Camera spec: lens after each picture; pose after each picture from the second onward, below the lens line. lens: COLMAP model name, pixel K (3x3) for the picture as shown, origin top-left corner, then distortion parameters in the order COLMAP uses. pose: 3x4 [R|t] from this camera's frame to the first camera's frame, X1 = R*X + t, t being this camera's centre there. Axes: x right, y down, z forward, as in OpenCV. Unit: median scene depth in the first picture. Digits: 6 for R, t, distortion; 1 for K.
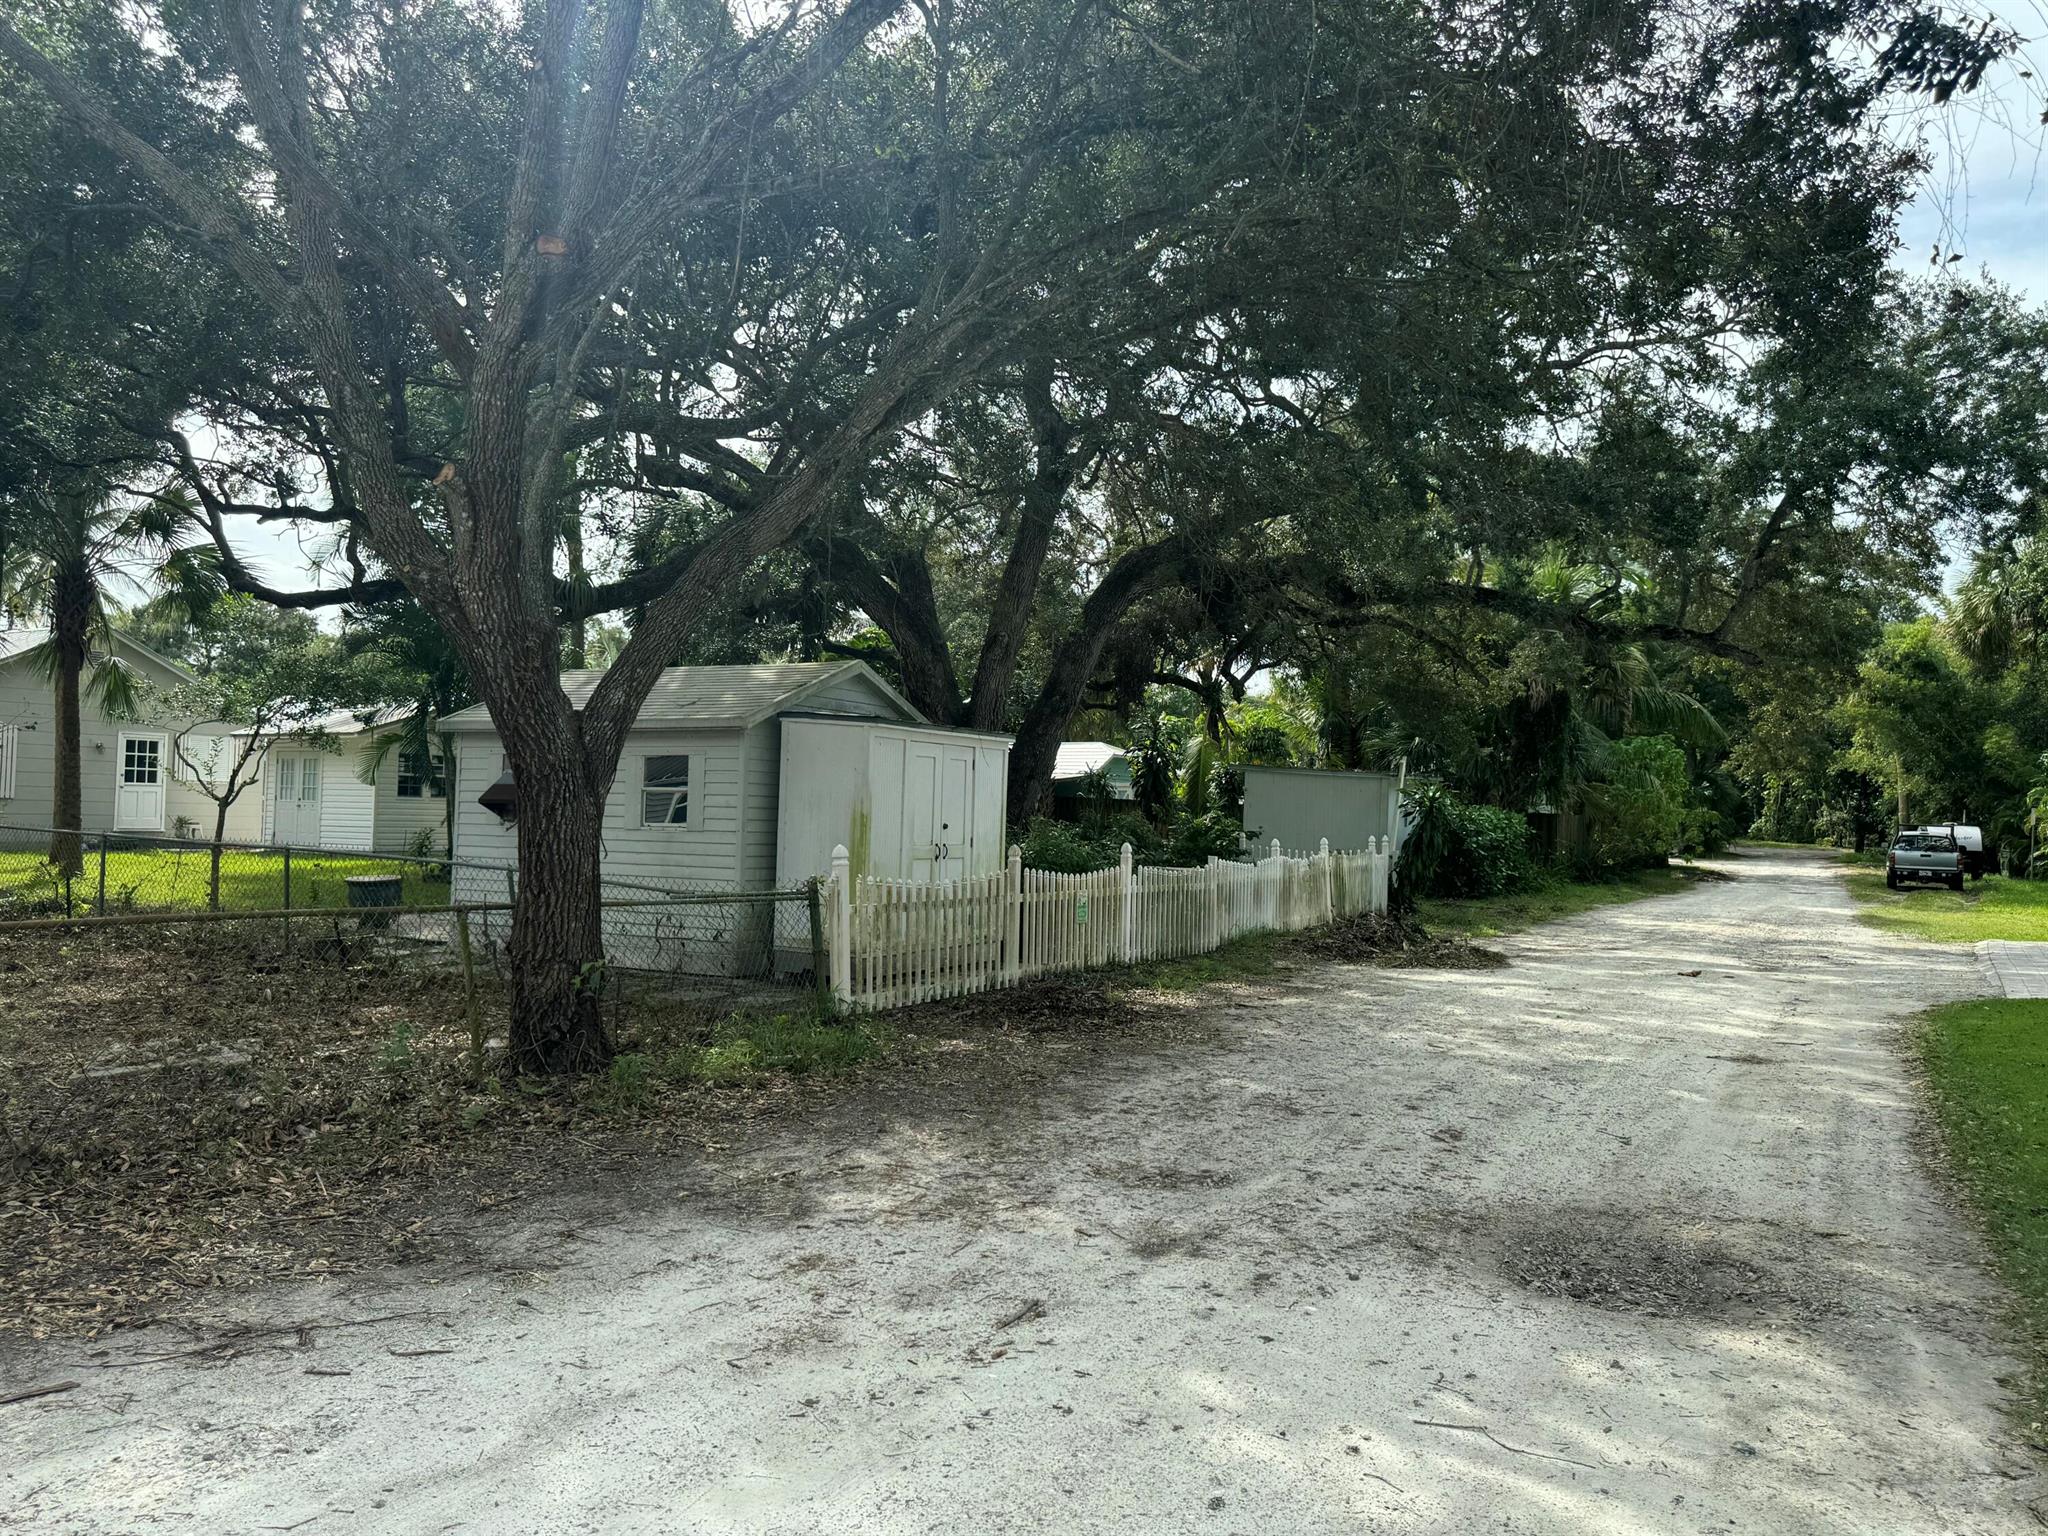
lens RADIAL K [[1469.3, 0, 984.5], [0, 1469.3, 752.8], [0, 0, 1]] dist [0.041191, -0.021065]
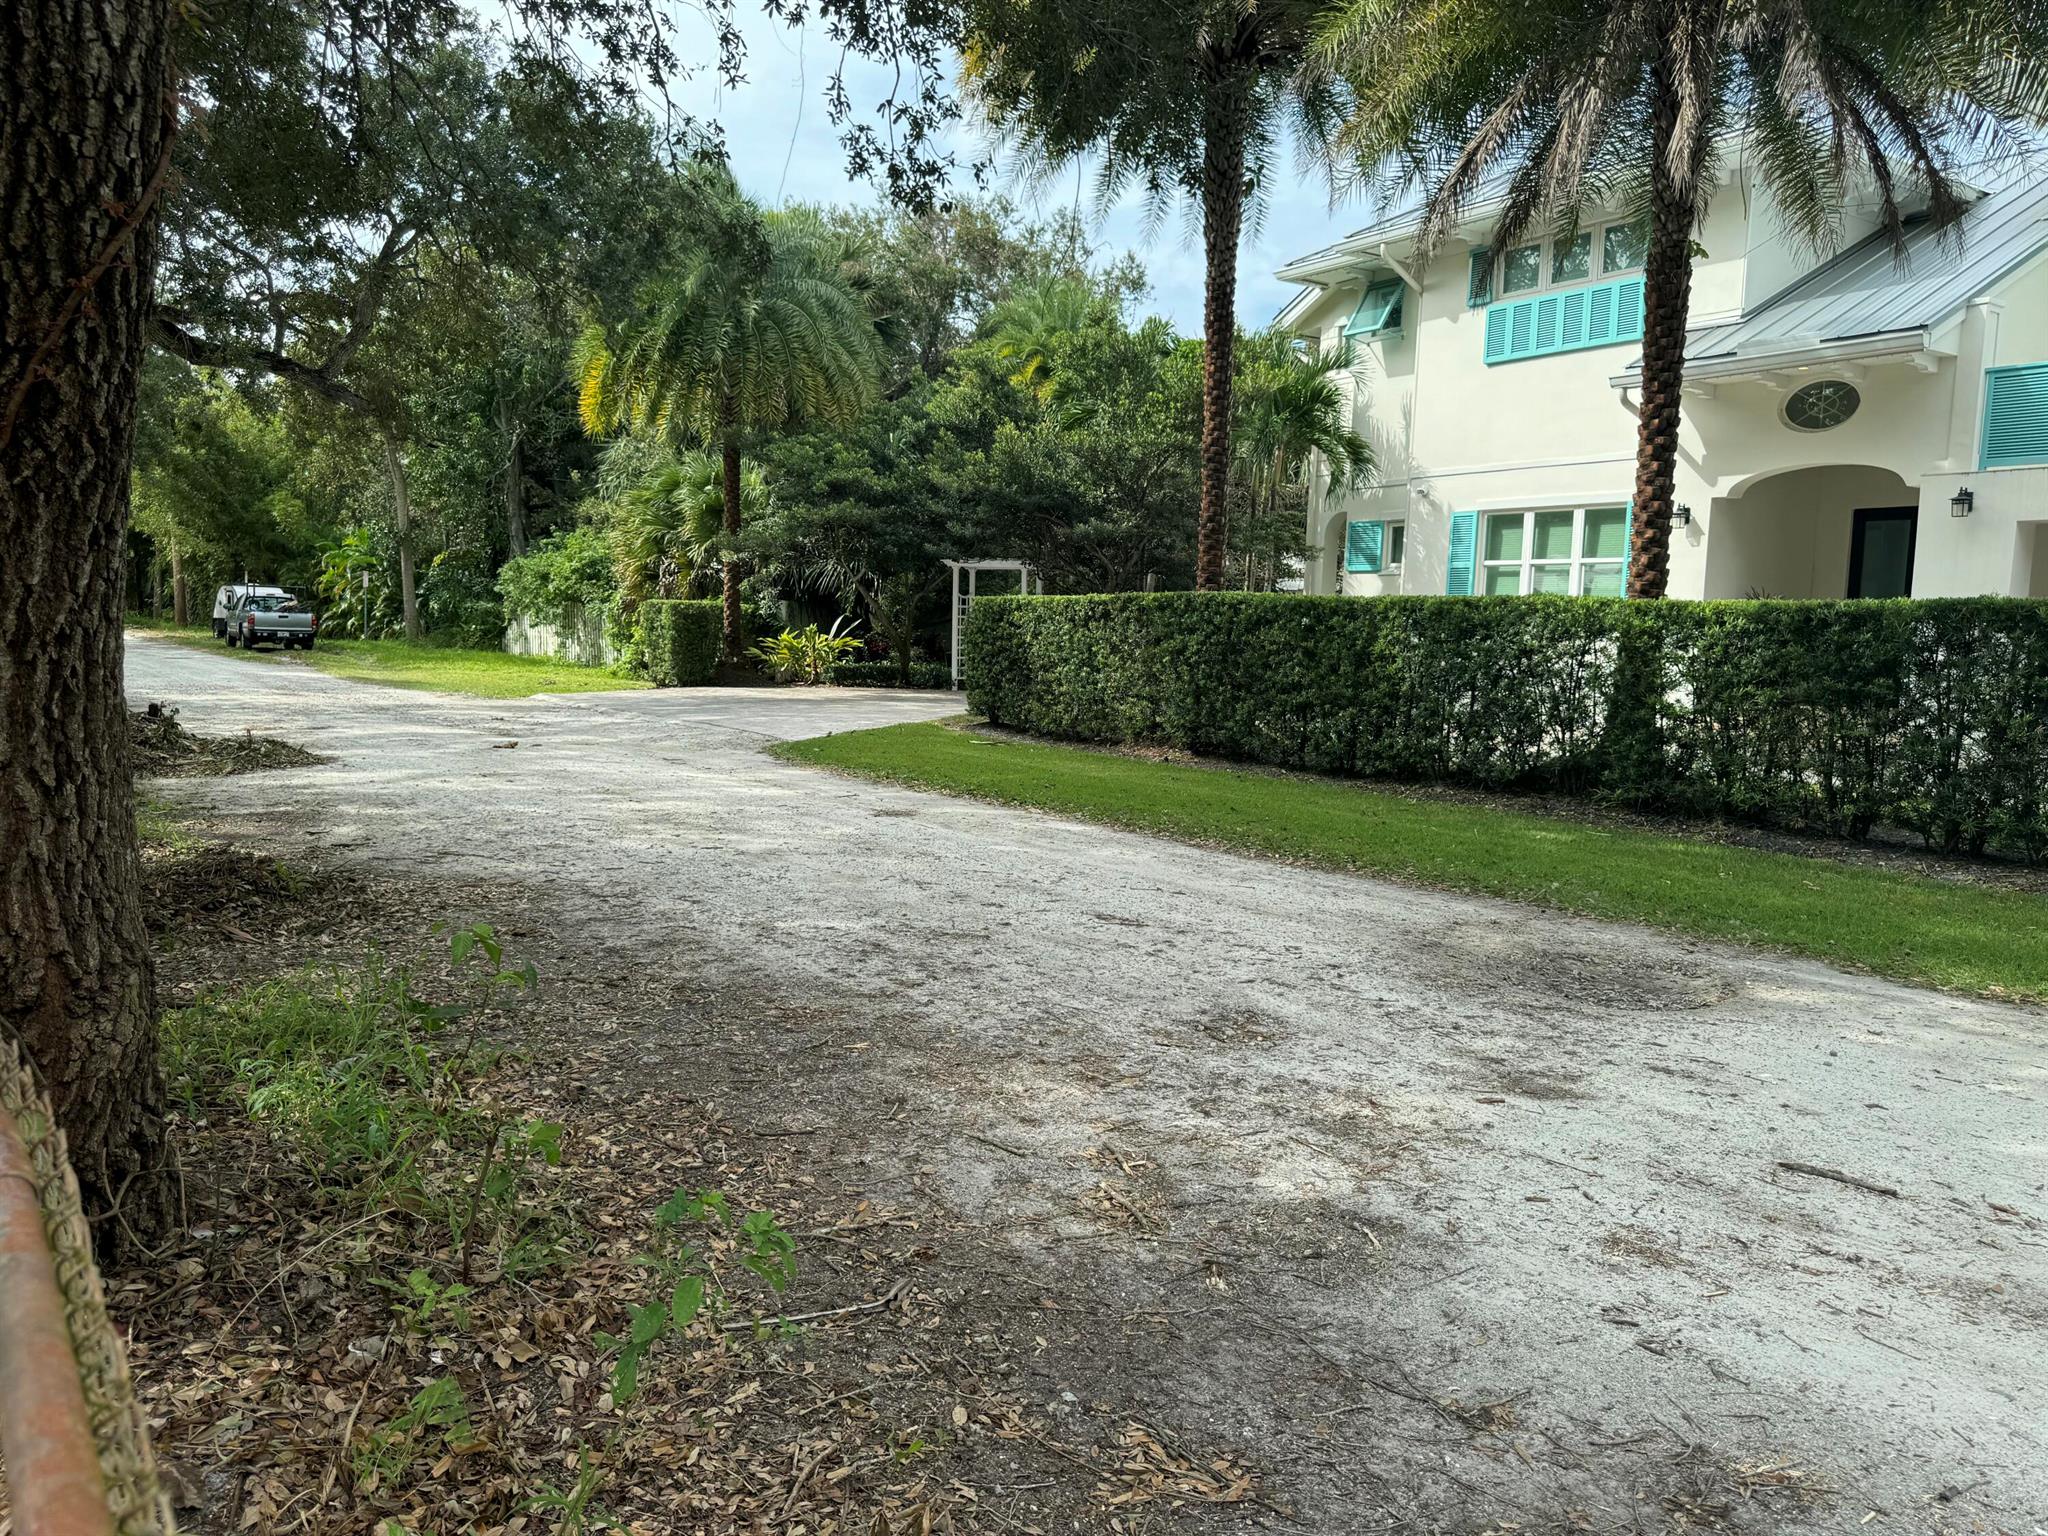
lens RADIAL K [[1469.3, 0, 1024.5], [0, 1469.3, 764.7], [0, 0, 1]] dist [0.041191, -0.021065]
pose [[0.370679, -0.100969, 0.923256, -0.743452], [-0.056431, 0.989788, 0.130902, 0.047182], [-0.927045, -0.100623, 0.361196, 0.934038]]
